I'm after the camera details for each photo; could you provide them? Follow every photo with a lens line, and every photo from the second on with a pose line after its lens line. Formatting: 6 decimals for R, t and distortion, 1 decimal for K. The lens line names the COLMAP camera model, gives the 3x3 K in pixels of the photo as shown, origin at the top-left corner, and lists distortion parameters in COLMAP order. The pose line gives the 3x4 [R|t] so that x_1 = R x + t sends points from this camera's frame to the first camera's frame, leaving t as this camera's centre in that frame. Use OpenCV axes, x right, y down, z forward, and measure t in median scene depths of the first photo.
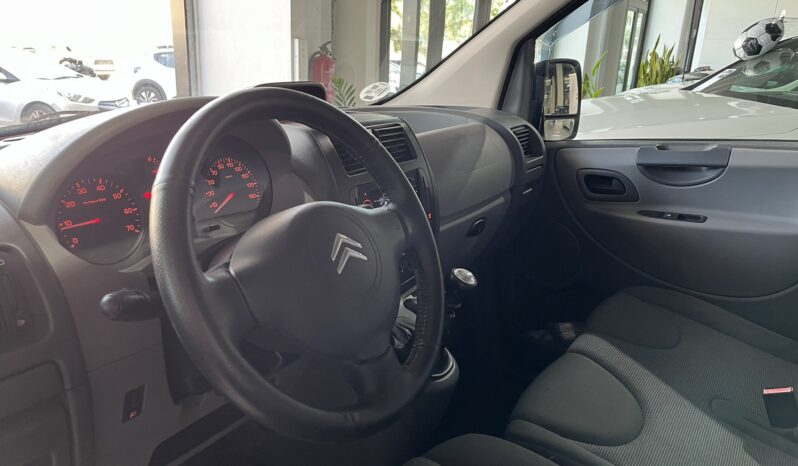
lens RADIAL K [[596.5, 0, 412.0], [0, 596.5, 232.0], [0, 0, 1]] dist [0.095152, -0.115199]
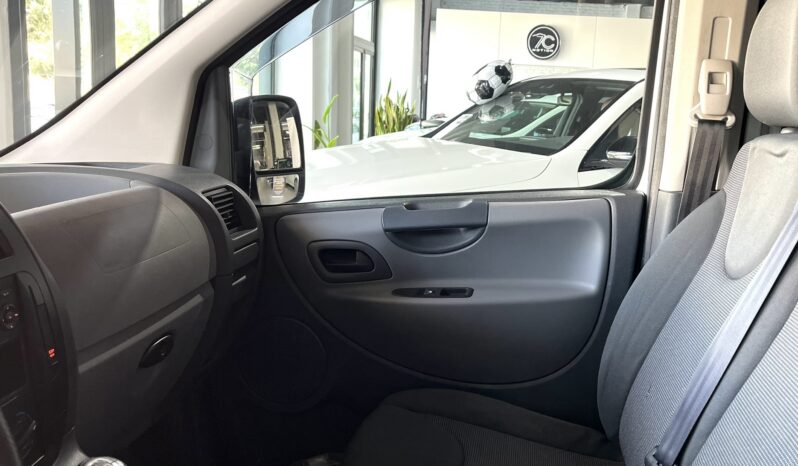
lens RADIAL K [[724.7, 0, 471.4], [0, 724.7, 233.3], [0, 0, 1]] dist [0.051721, -0.010557]
pose [[0.887710, -0.082689, 0.452916, 0.045812], [0.129398, 0.988897, -0.073074, -0.021966], [-0.441845, 0.123475, 0.888553, 0.112919]]
